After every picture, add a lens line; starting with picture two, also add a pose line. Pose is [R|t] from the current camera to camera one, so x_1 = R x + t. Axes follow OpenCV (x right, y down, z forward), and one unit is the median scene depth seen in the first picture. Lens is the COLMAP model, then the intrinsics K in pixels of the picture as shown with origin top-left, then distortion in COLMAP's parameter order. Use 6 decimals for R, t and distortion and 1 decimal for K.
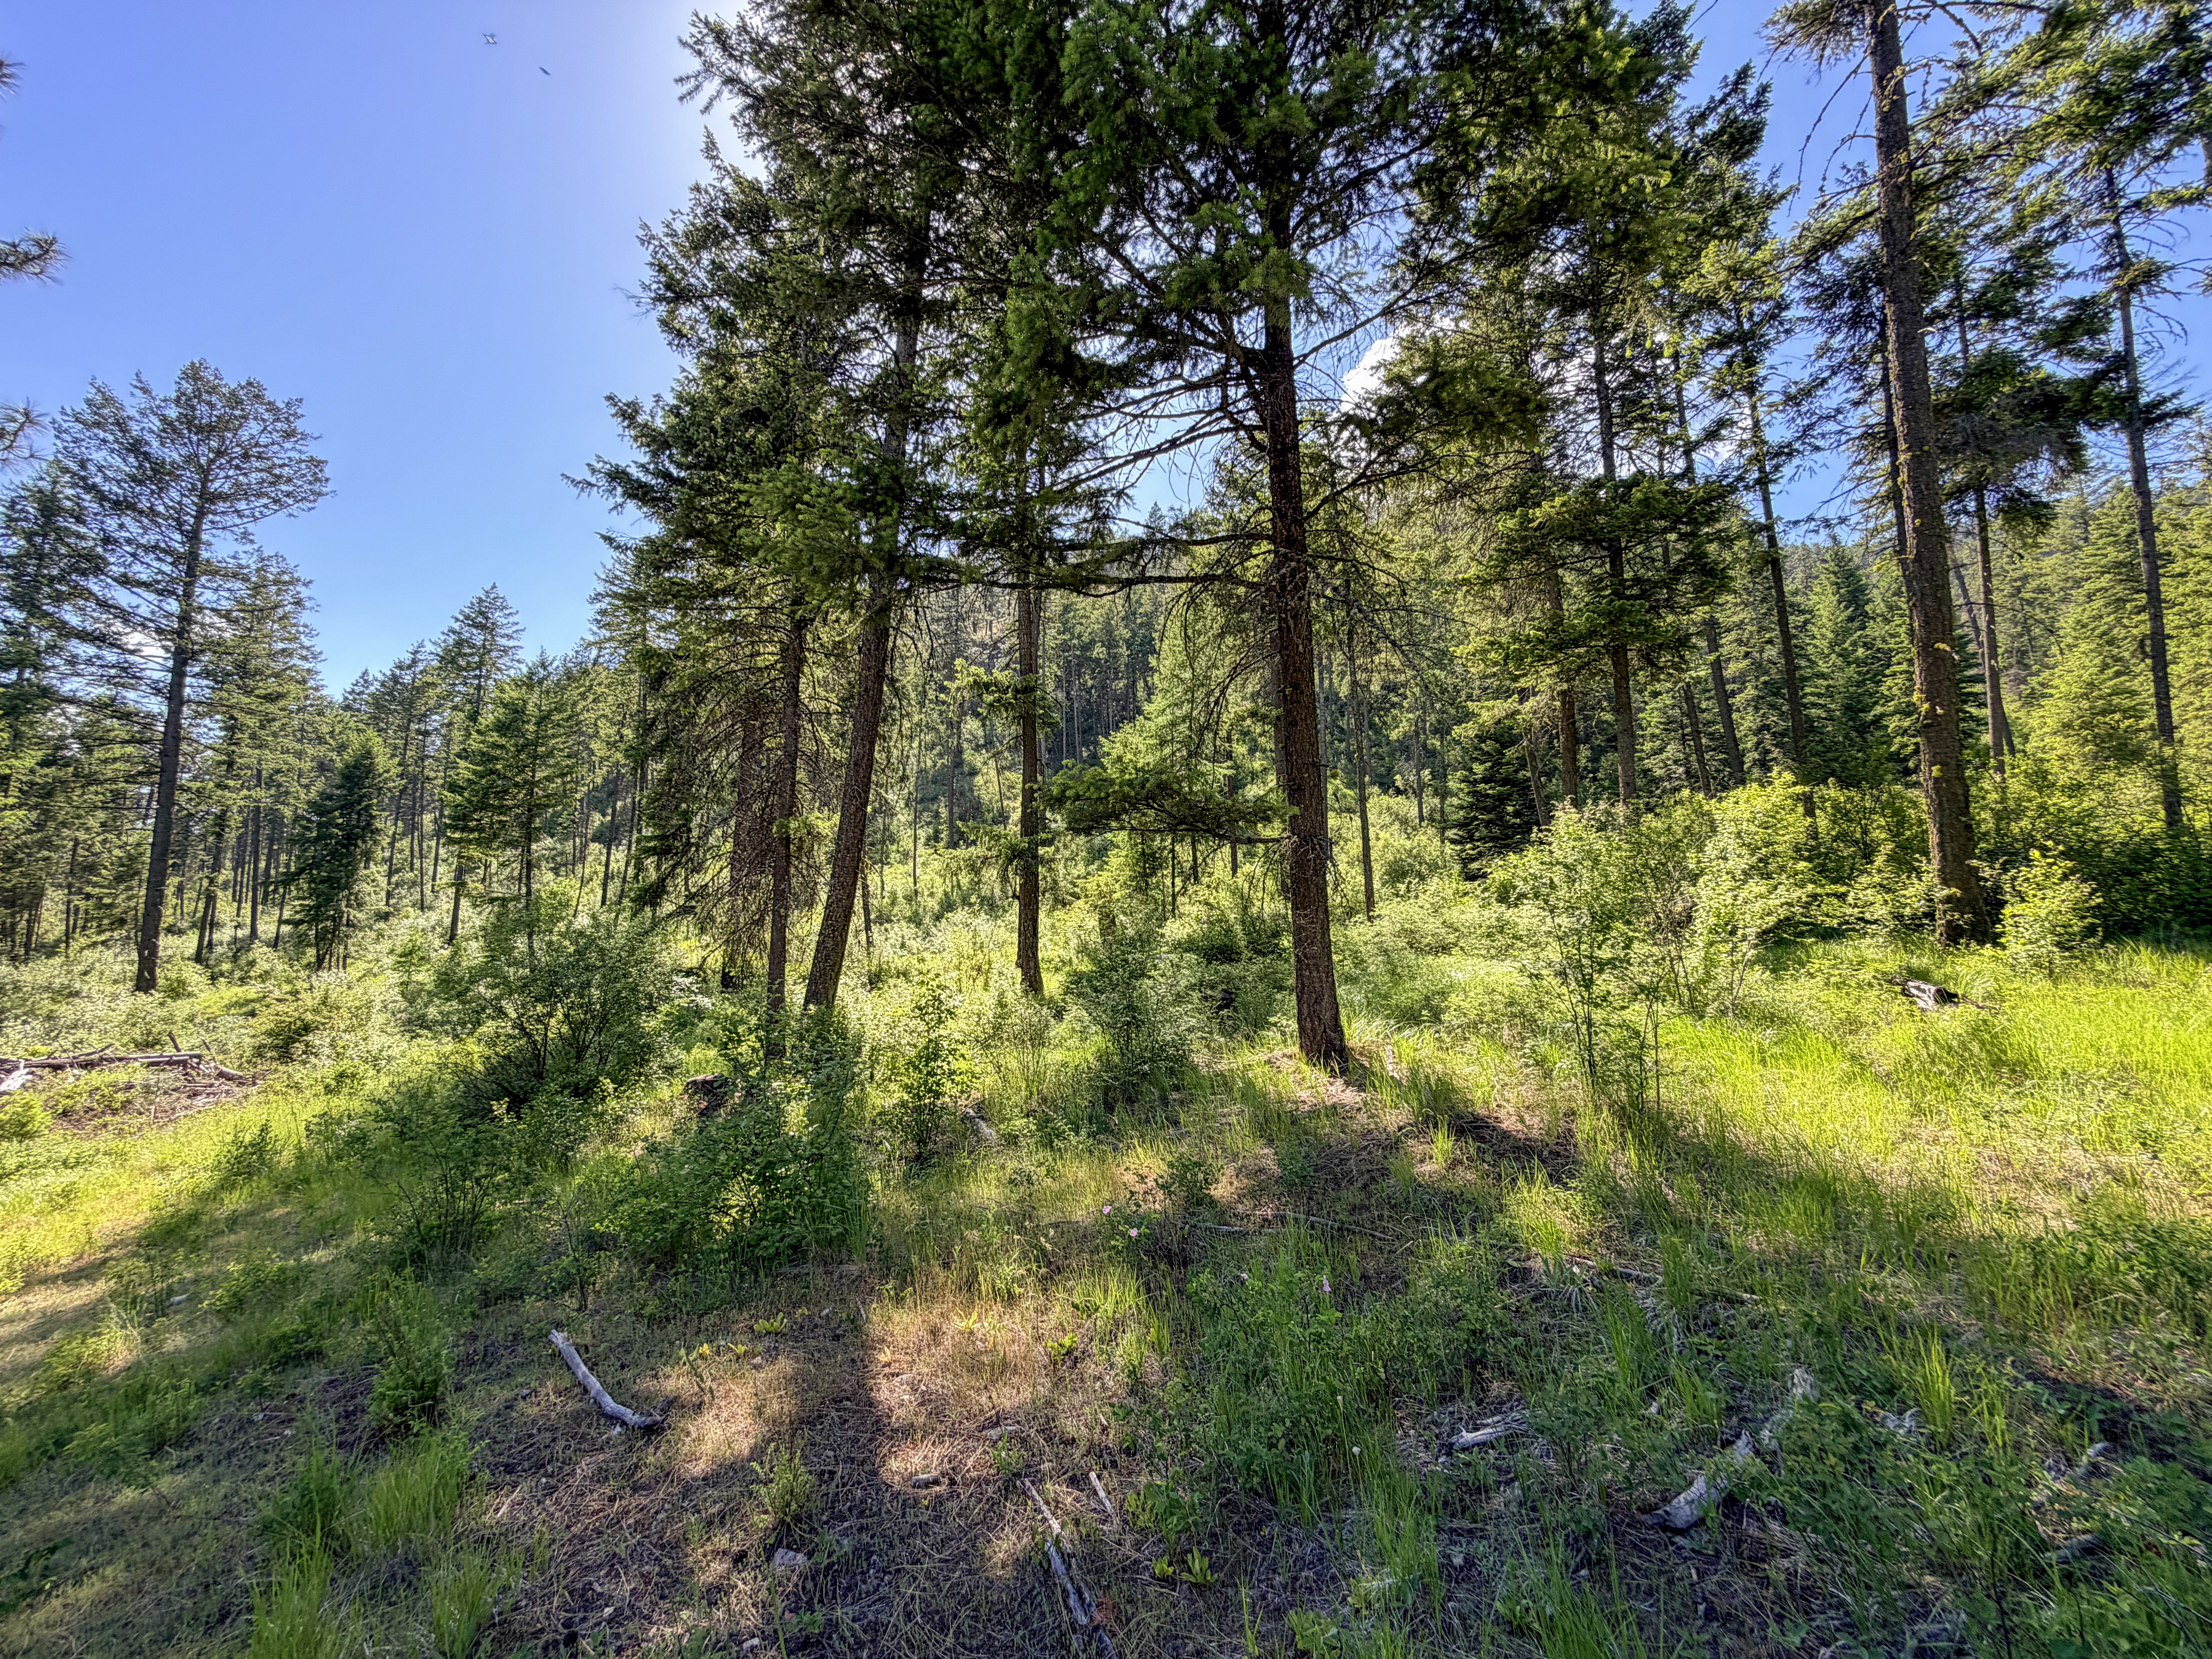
lens RADIAL K [[888.0, 0, 1096.5], [0, 888.0, 832.9], [0, 0, 1]] dist [0.001761, -0.000270]
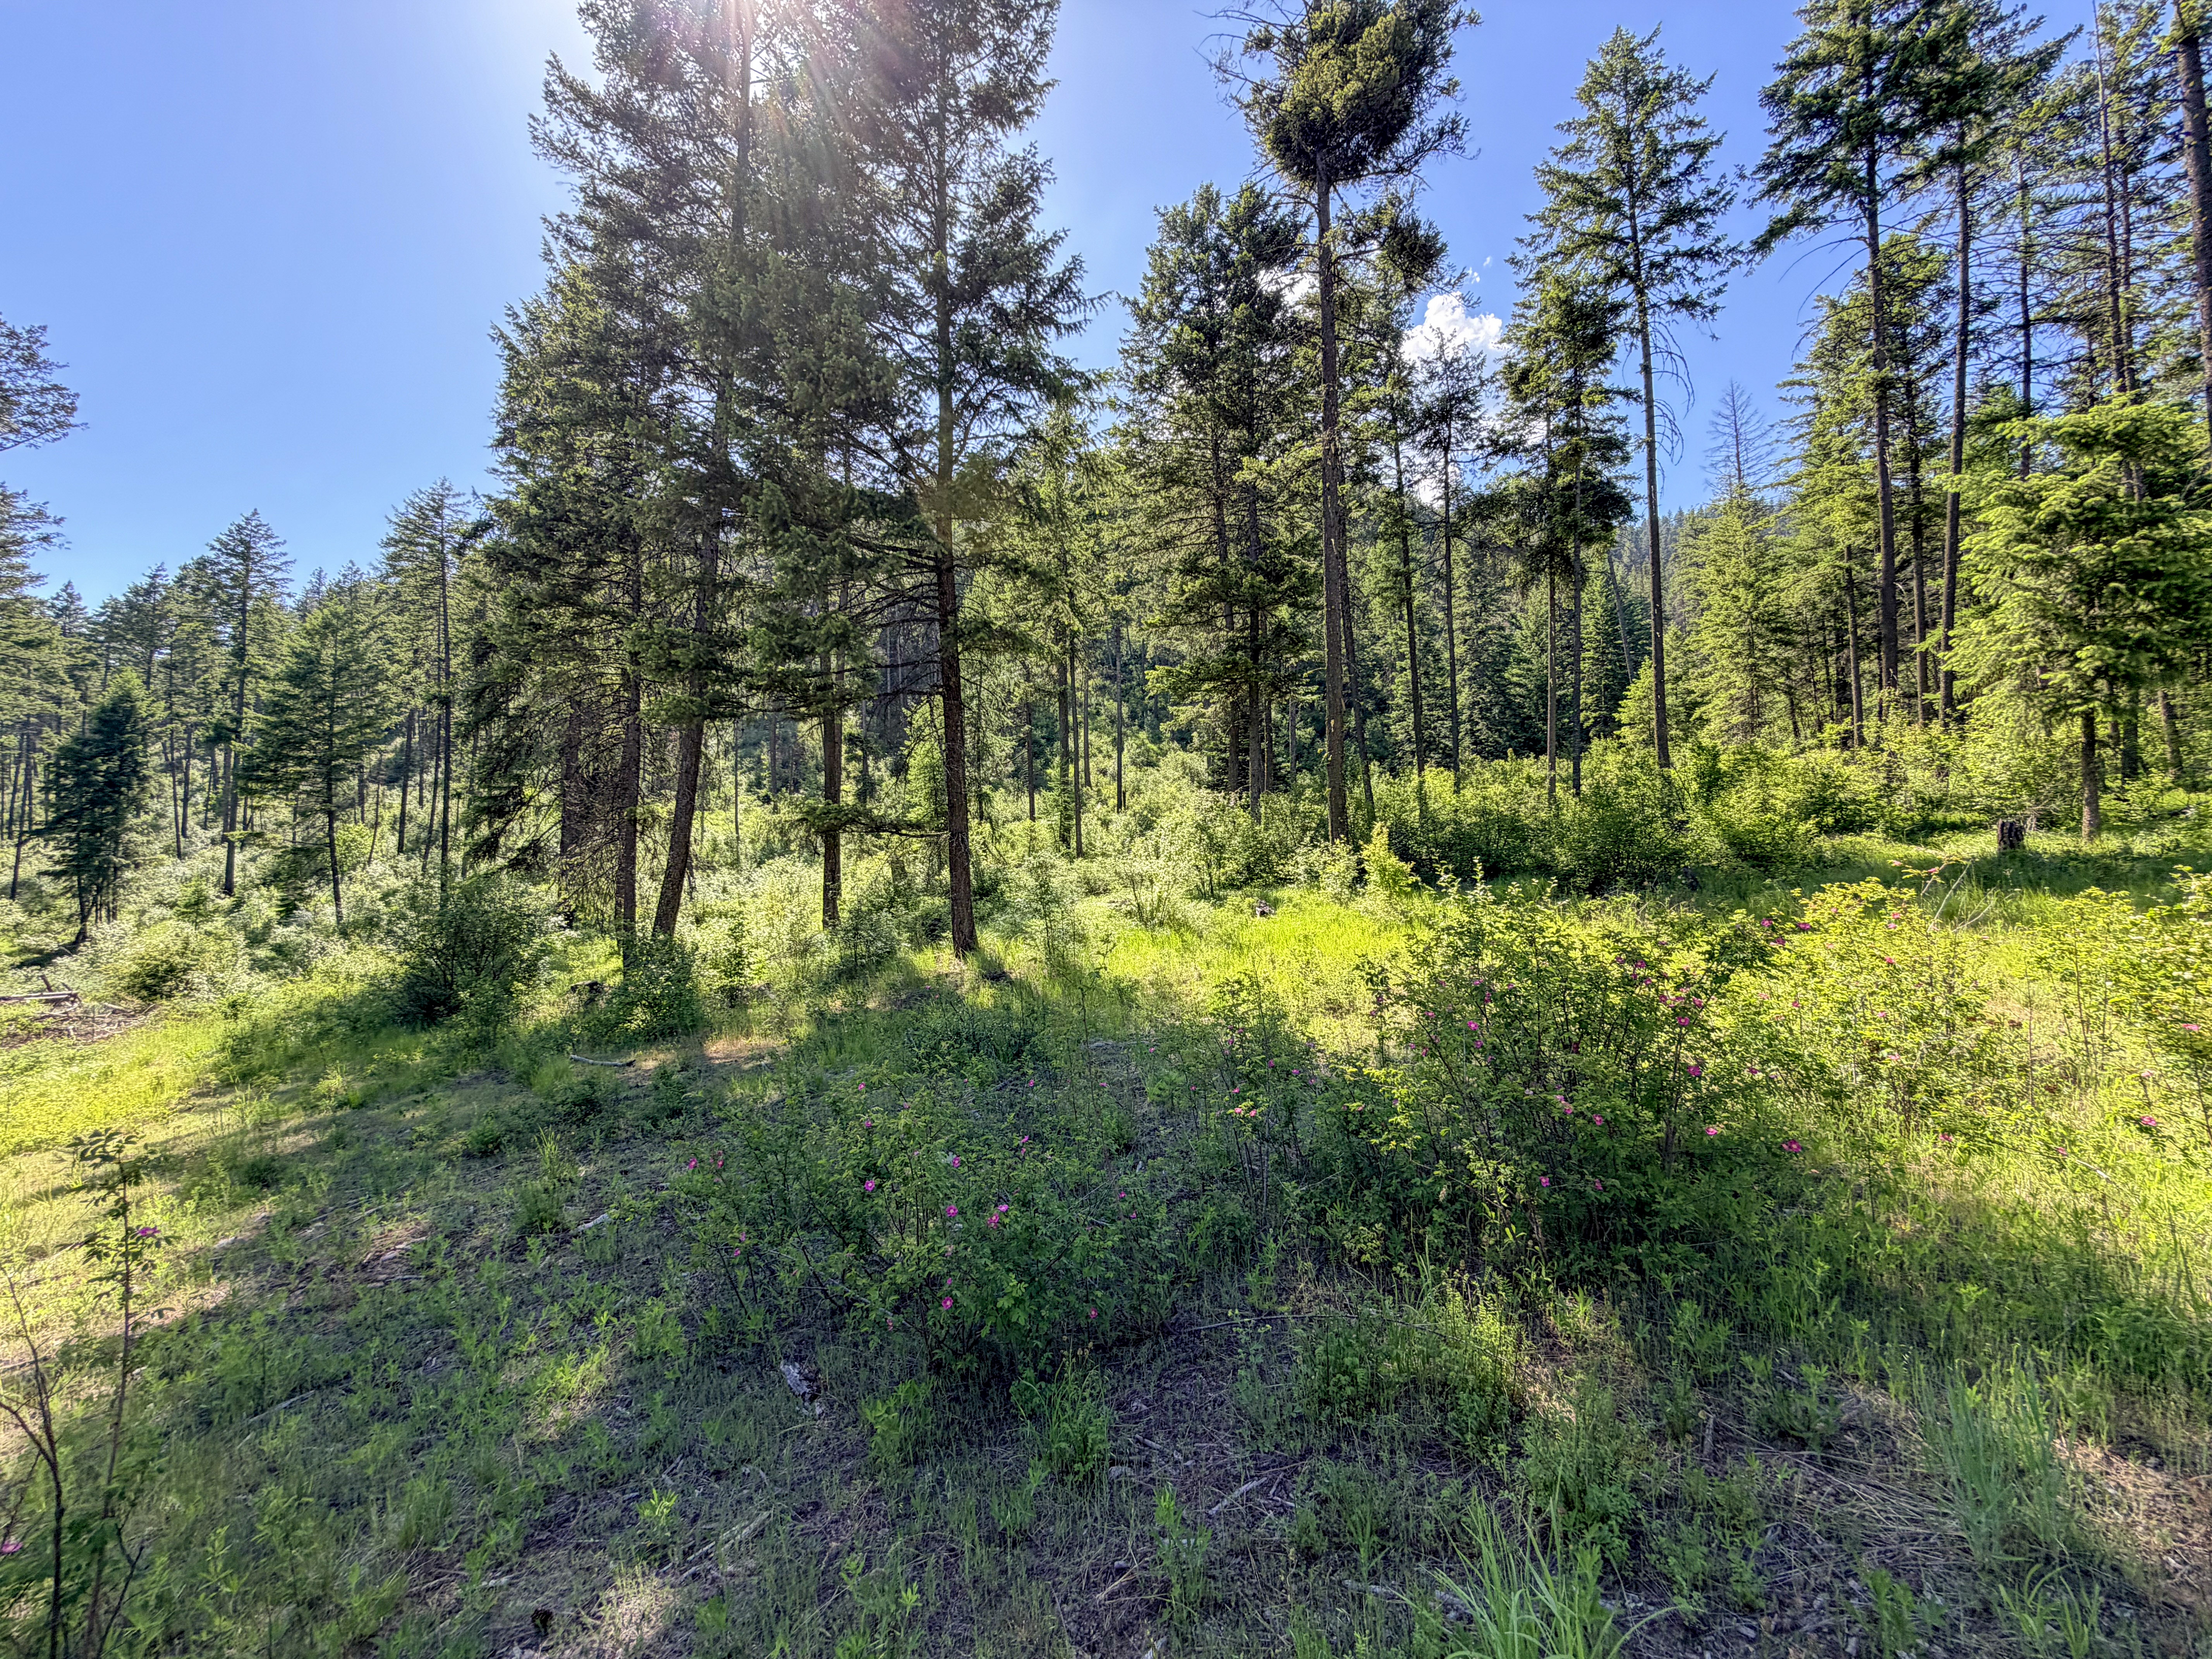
lens RADIAL K [[888.0, 0, 1101.4], [0, 888.0, 832.7], [0, 0, 1]] dist [0.001761, -0.000270]
pose [[0.982686, 0.000923, 0.185279, 0.034100], [-0.013356, 0.997739, 0.065871, -0.021221], [-0.184799, -0.067205, 0.980476, -0.148677]]
